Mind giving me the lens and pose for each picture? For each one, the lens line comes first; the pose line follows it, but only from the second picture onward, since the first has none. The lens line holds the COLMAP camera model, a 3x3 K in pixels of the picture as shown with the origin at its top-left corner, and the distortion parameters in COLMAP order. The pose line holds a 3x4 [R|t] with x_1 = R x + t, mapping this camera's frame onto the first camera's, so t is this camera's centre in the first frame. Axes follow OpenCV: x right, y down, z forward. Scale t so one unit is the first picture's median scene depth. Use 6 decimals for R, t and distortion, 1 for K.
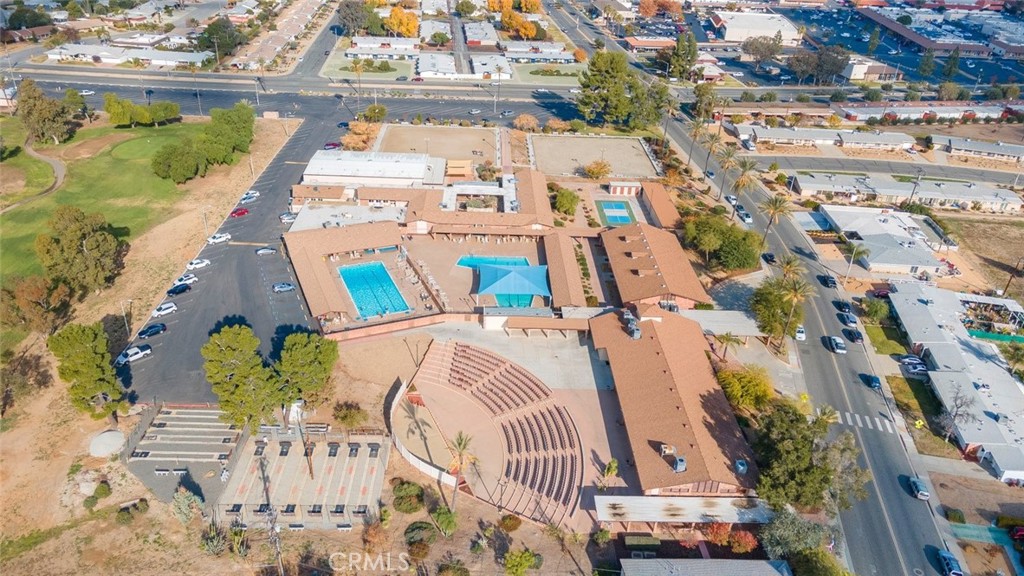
lens RADIAL K [[745.9, 0, 509.8], [0, 745.9, 288.2], [0, 0, 1]] dist [0.045243, -0.001736]
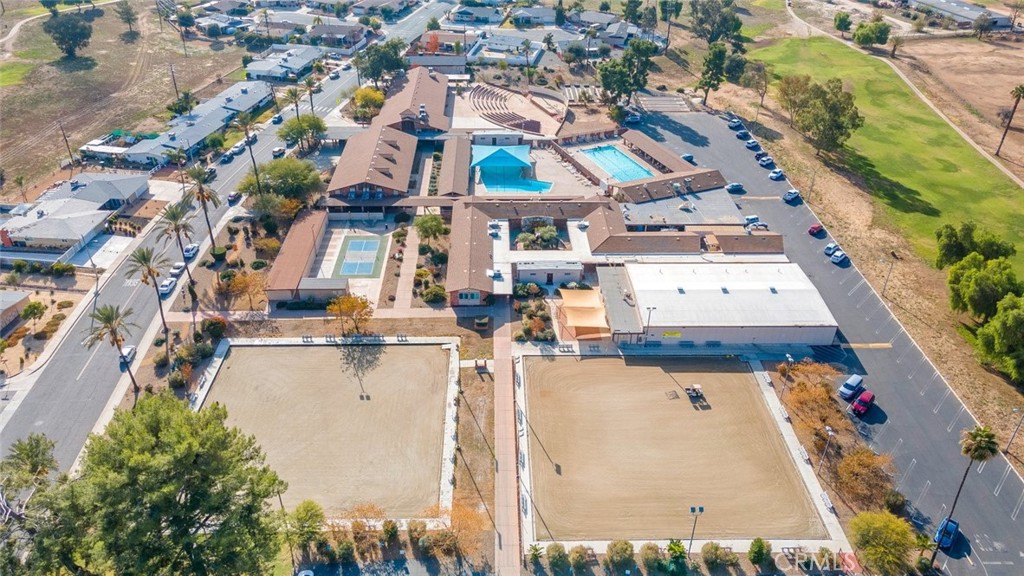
lens RADIAL K [[745.9, 0, 509.1], [0, 745.9, 286.1], [0, 0, 1]] dist [0.045243, -0.001736]
pose [[-0.998794, -0.042769, -0.024100, 0.008383], [-0.041550, 0.475045, 0.878980, -0.779166], [-0.026144, 0.878921, -0.476250, 1.417829]]
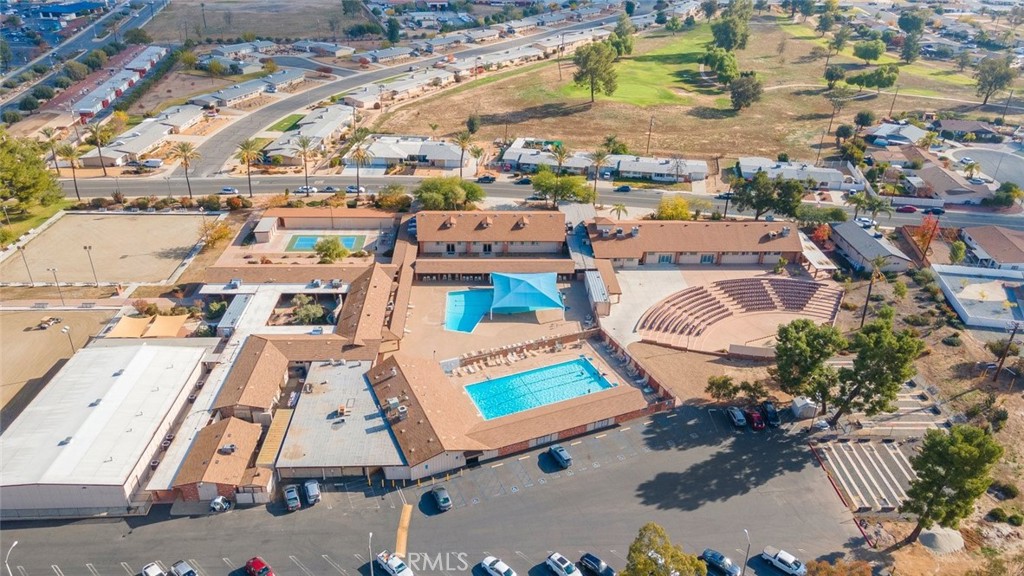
lens RADIAL K [[745.9, 0, 506.7], [0, 745.9, 286.9], [0, 0, 1]] dist [0.045243, -0.001736]
pose [[-0.011227, -0.501885, 0.864861, -0.656374], [0.467651, 0.761861, 0.448185, -0.363609], [-0.883842, 0.409485, 0.226154, 0.652943]]
